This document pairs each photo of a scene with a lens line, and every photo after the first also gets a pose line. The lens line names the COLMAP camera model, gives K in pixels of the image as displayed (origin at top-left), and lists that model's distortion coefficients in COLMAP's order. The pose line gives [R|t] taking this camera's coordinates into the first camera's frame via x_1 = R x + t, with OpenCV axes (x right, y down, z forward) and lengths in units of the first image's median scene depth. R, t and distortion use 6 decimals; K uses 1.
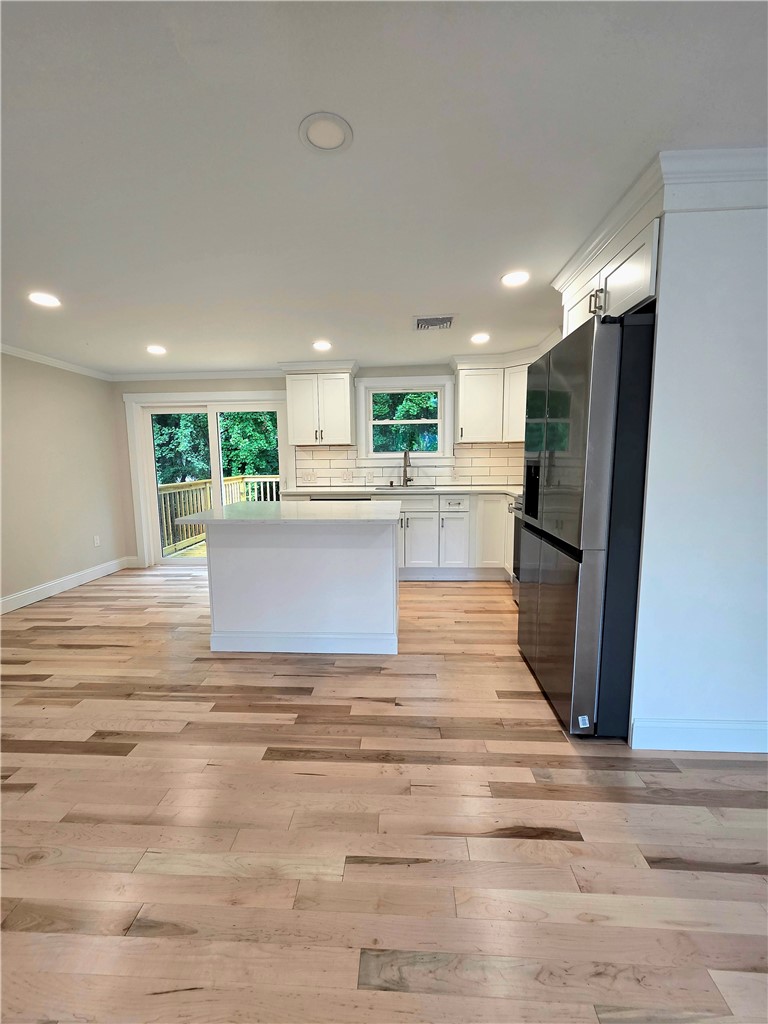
lens RADIAL K [[422.7, 0, 380.0], [0, 422.7, 511.4], [0, 0, 1]] dist [-0.000706, 0.002776]
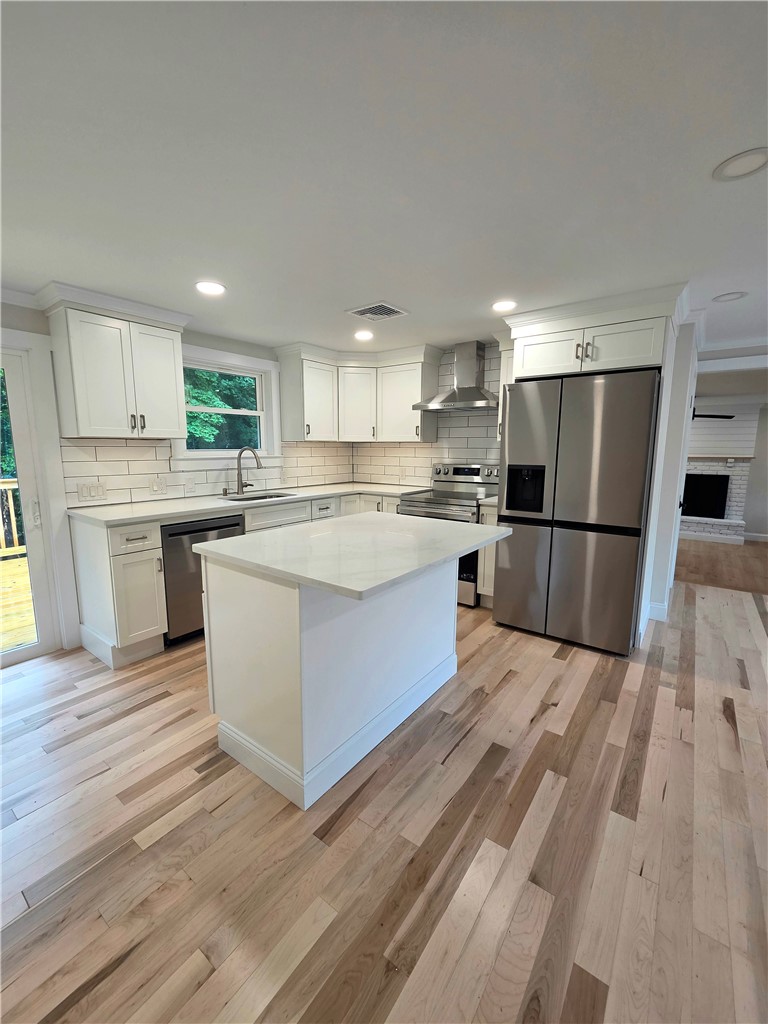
lens RADIAL K [[422.7, 0, 381.4], [0, 422.7, 513.3], [0, 0, 1]] dist [-0.000706, 0.002776]
pose [[0.548788, -0.116722, 0.827773, -0.816697], [0.094786, 0.992507, 0.077110, -0.106748], [-0.830570, 0.036144, 0.555739, 0.621138]]
